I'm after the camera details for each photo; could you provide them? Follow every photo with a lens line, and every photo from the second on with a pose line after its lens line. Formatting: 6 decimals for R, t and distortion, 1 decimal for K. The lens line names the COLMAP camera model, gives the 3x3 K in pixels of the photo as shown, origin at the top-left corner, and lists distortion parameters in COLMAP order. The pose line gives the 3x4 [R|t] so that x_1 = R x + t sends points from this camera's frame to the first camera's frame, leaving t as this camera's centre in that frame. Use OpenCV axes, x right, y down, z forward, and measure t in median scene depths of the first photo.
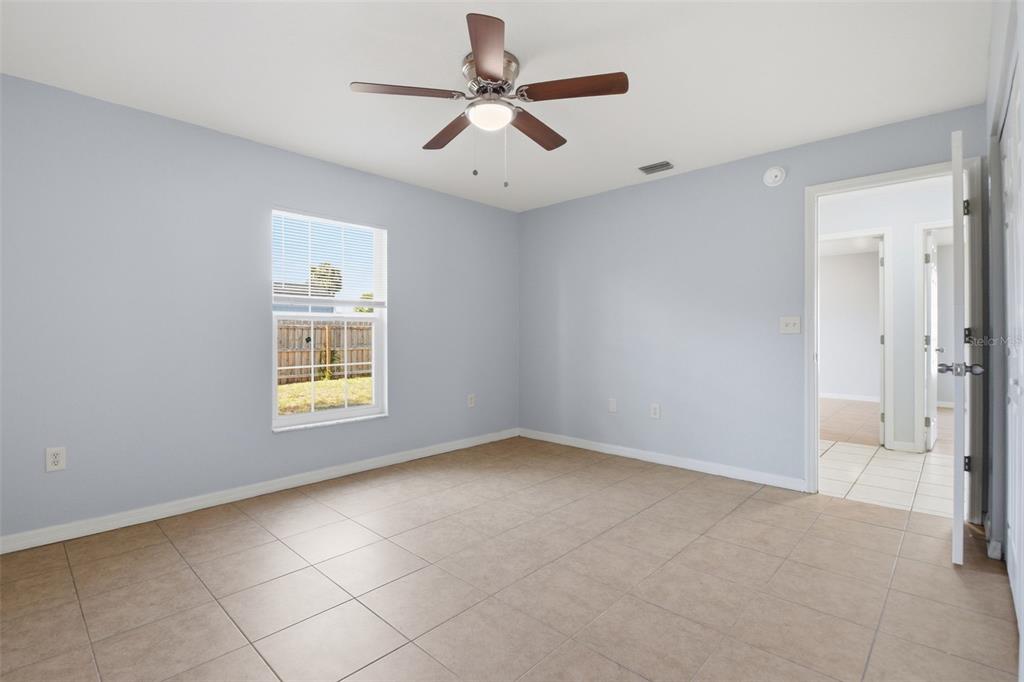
lens RADIAL K [[472.9, 0, 510.0], [0, 472.9, 333.1], [0, 0, 1]] dist [0.000092, -0.001405]
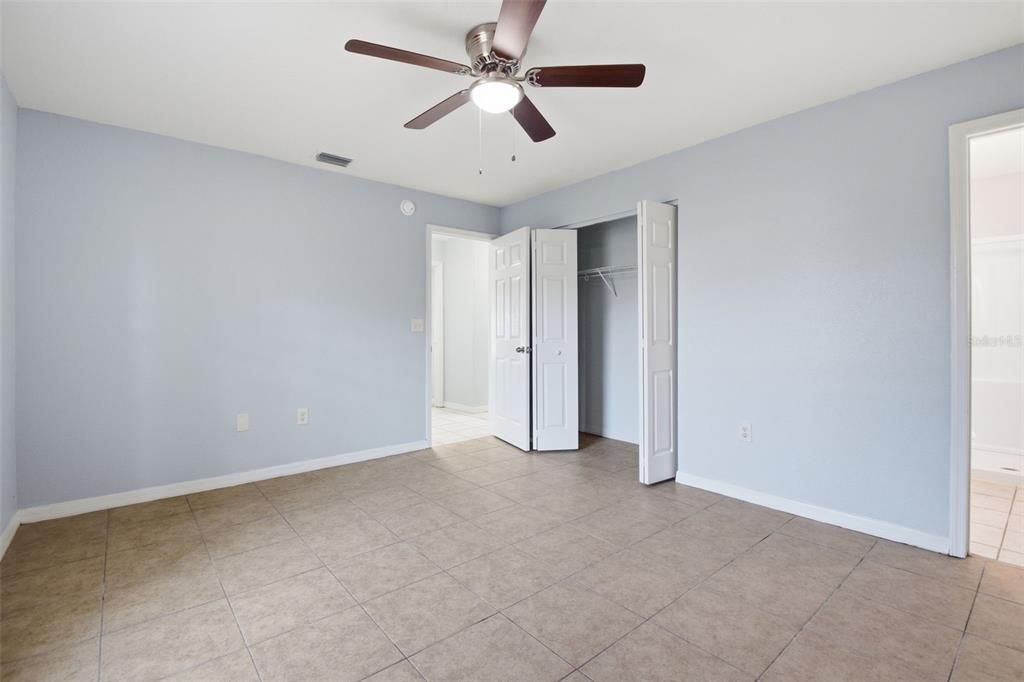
lens RADIAL K [[472.9, 0, 486.4], [0, 472.9, 337.9], [0, 0, 1]] dist [0.000092, -0.001405]
pose [[0.131364, -0.014737, 0.991225, -0.699176], [0.002740, 0.999891, 0.014502, -0.001547], [-0.991330, 0.000811, 0.131390, 0.652522]]
